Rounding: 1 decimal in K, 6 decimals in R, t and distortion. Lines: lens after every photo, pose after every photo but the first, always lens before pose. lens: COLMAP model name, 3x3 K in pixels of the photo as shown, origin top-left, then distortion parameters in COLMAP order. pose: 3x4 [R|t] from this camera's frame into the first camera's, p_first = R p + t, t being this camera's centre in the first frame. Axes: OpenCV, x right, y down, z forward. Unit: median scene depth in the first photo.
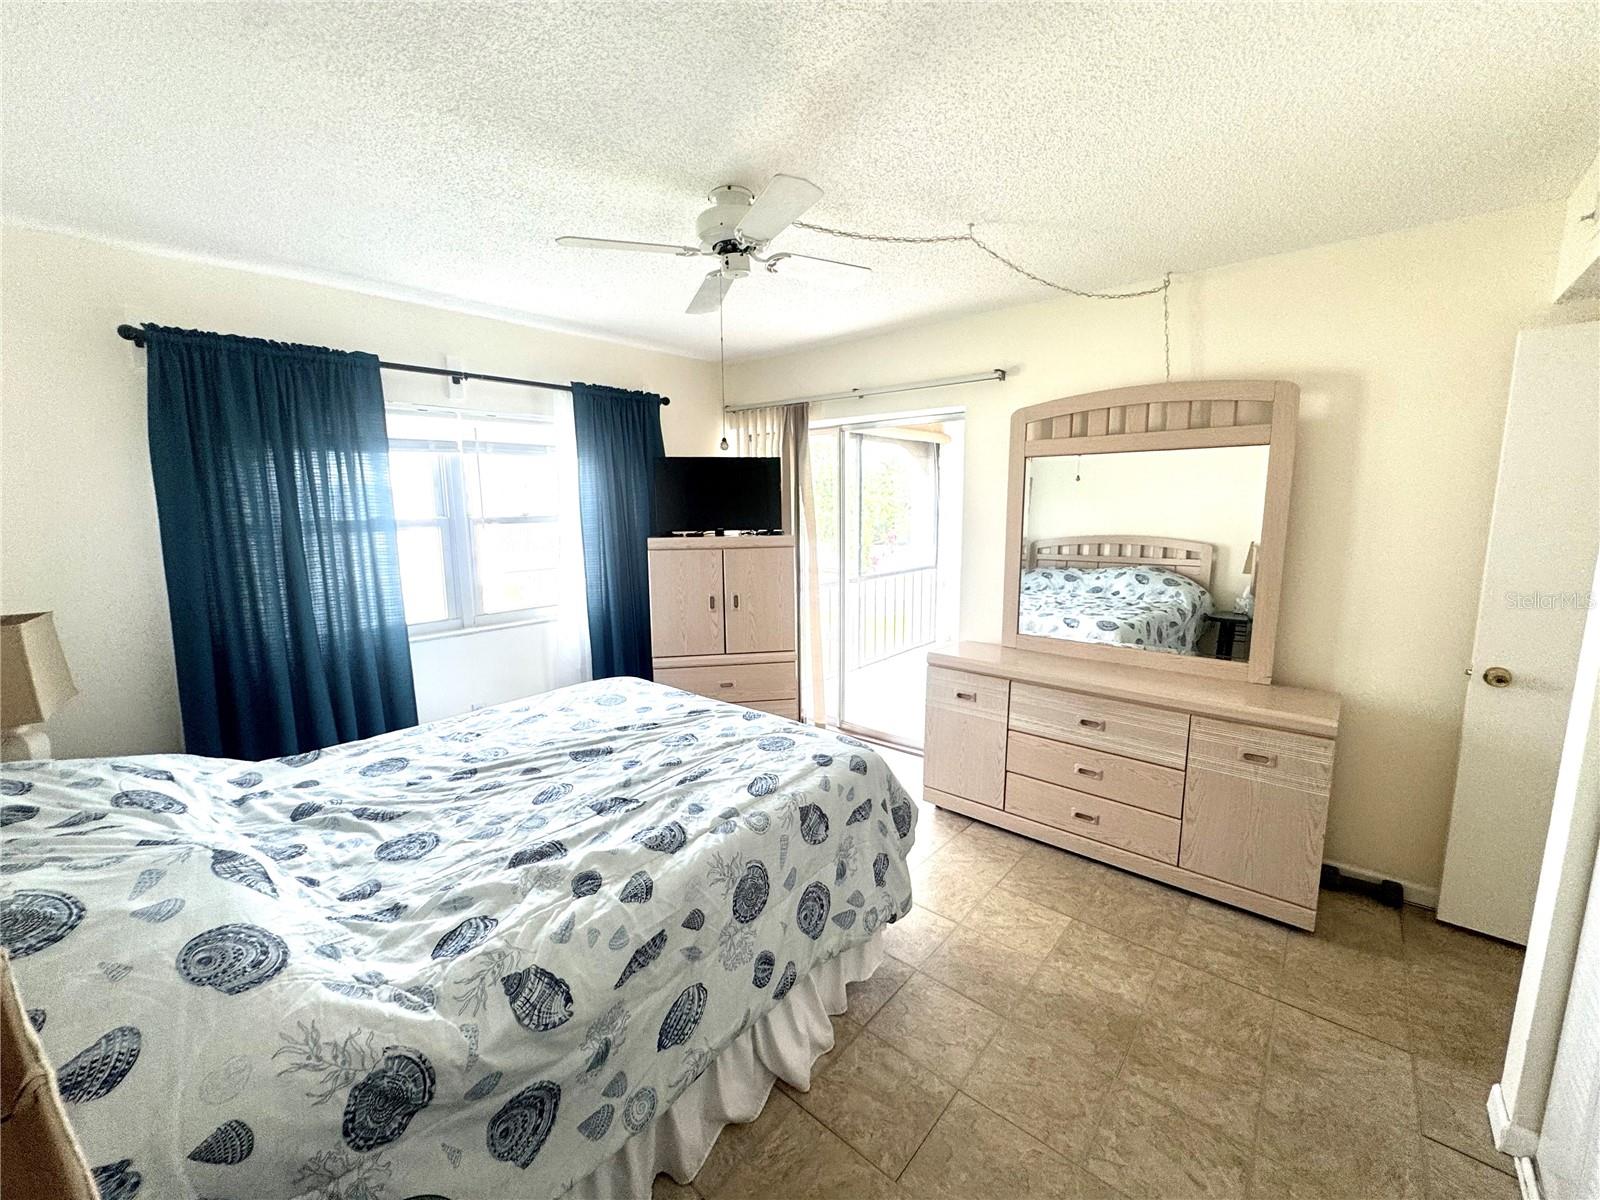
lens RADIAL K [[643.0, 0, 801.0], [0, 643.0, 602.9], [0, 0, 1]] dist [-0.003555, 0.000246]
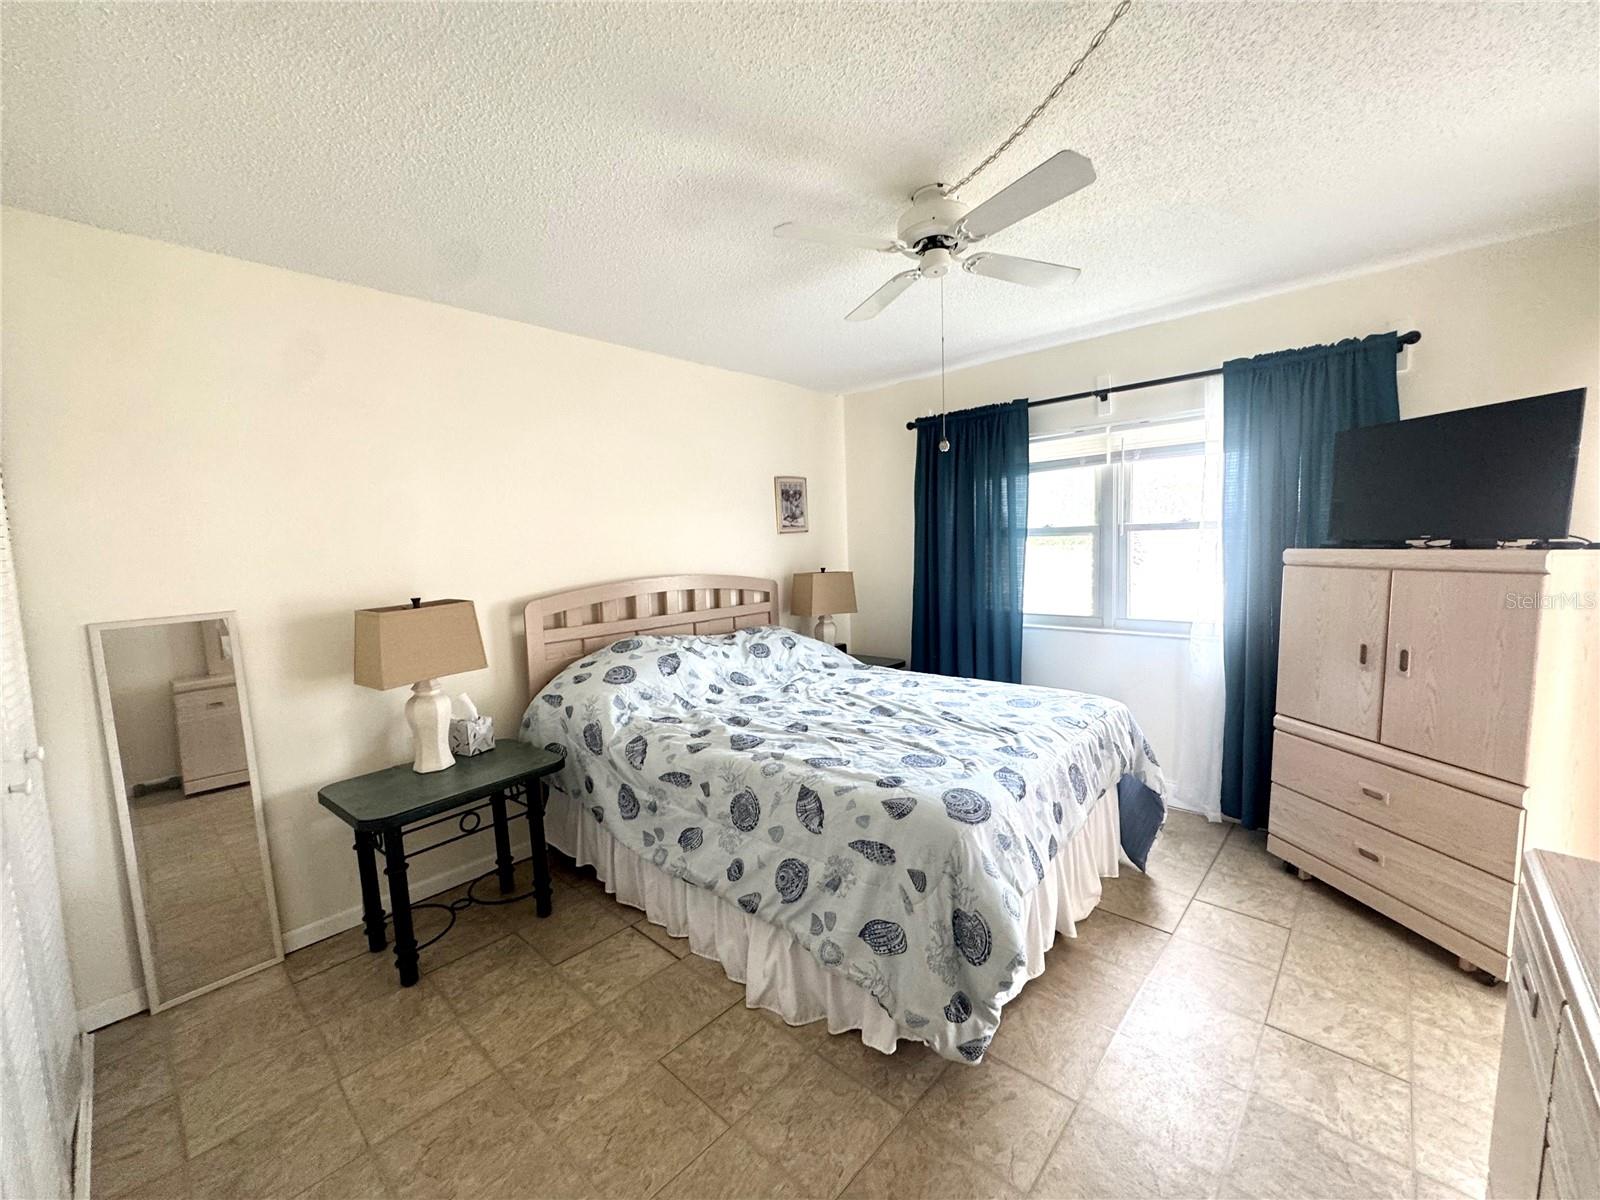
lens RADIAL K [[643.0, 0, 801.2], [0, 643.0, 605.2], [0, 0, 1]] dist [-0.003555, 0.000246]
pose [[-0.035495, 0.107338, -0.993589, 0.879443], [-0.125389, 0.985880, 0.110984, -0.084901], [0.991473, 0.128524, -0.021535, 0.827442]]
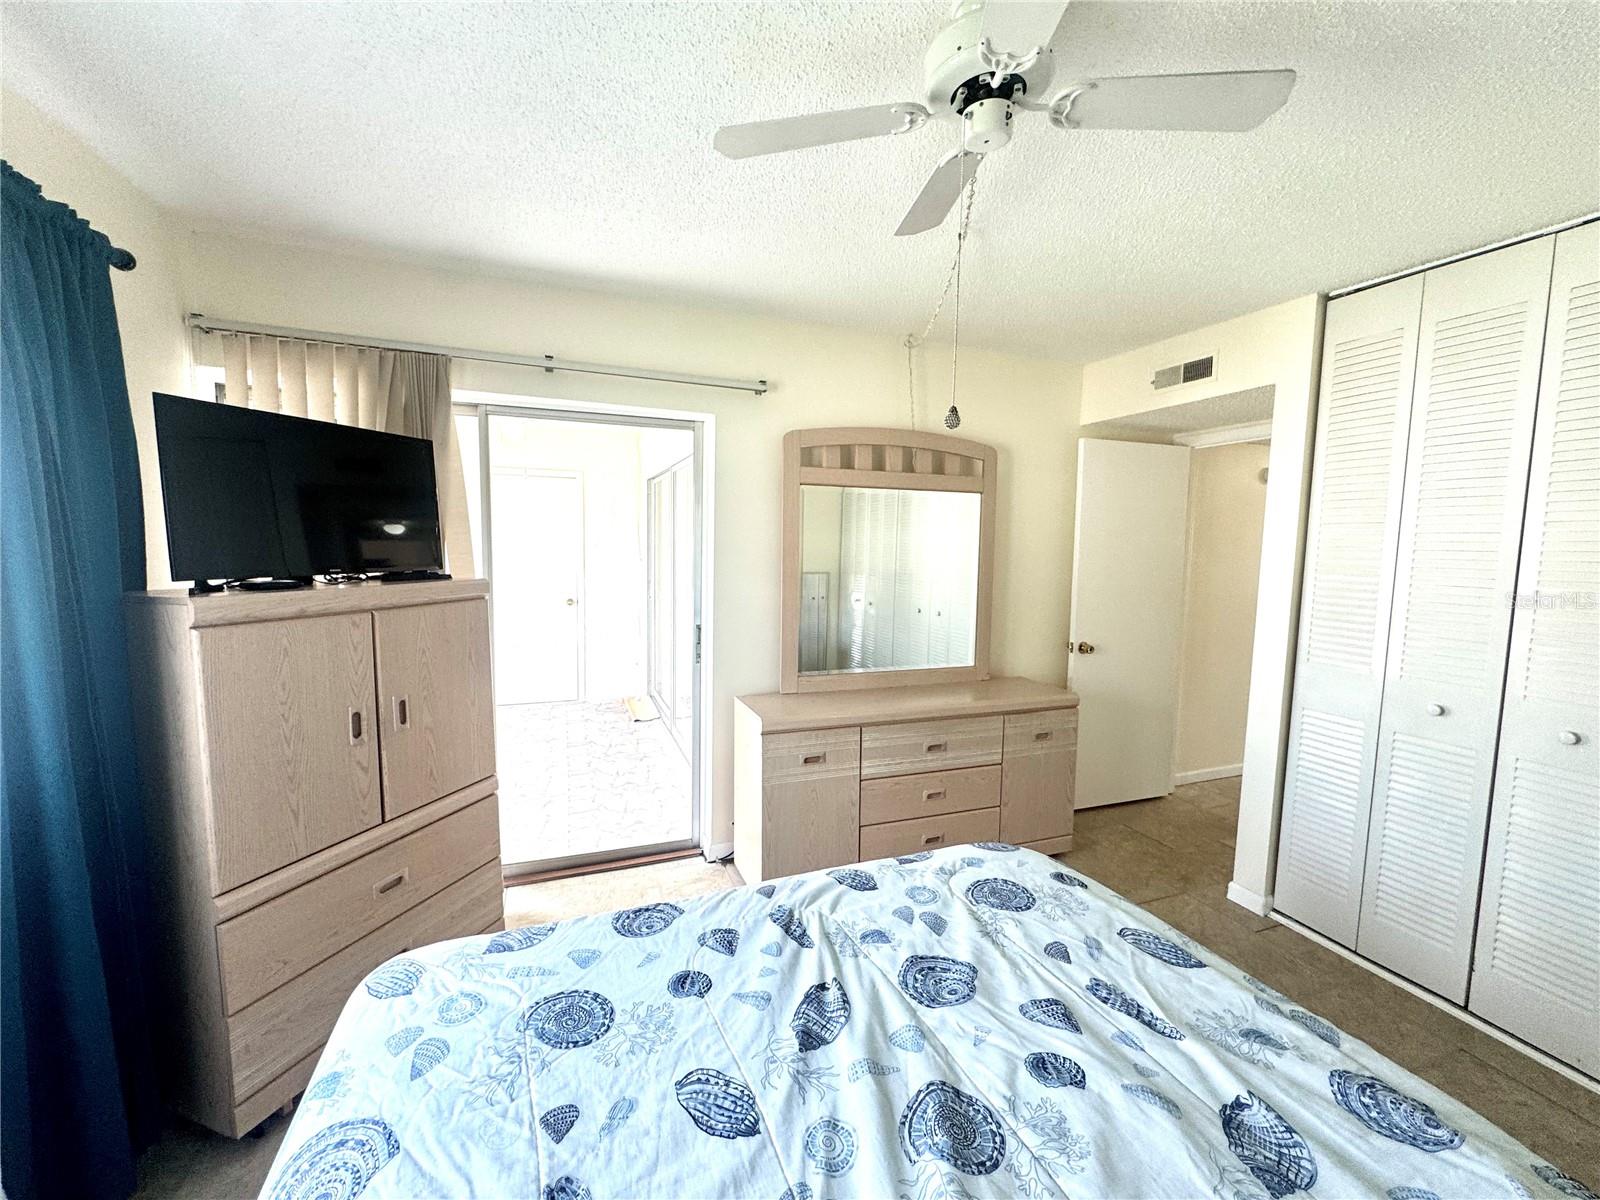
lens RADIAL K [[643.0, 0, 803.0], [0, 643.0, 599.5], [0, 0, 1]] dist [-0.003555, 0.000246]
pose [[0.479888, -0.064184, 0.874979, -0.691120], [0.114984, 0.993319, 0.009801, -0.105991], [-0.869762, 0.095906, 0.484062, 0.845113]]
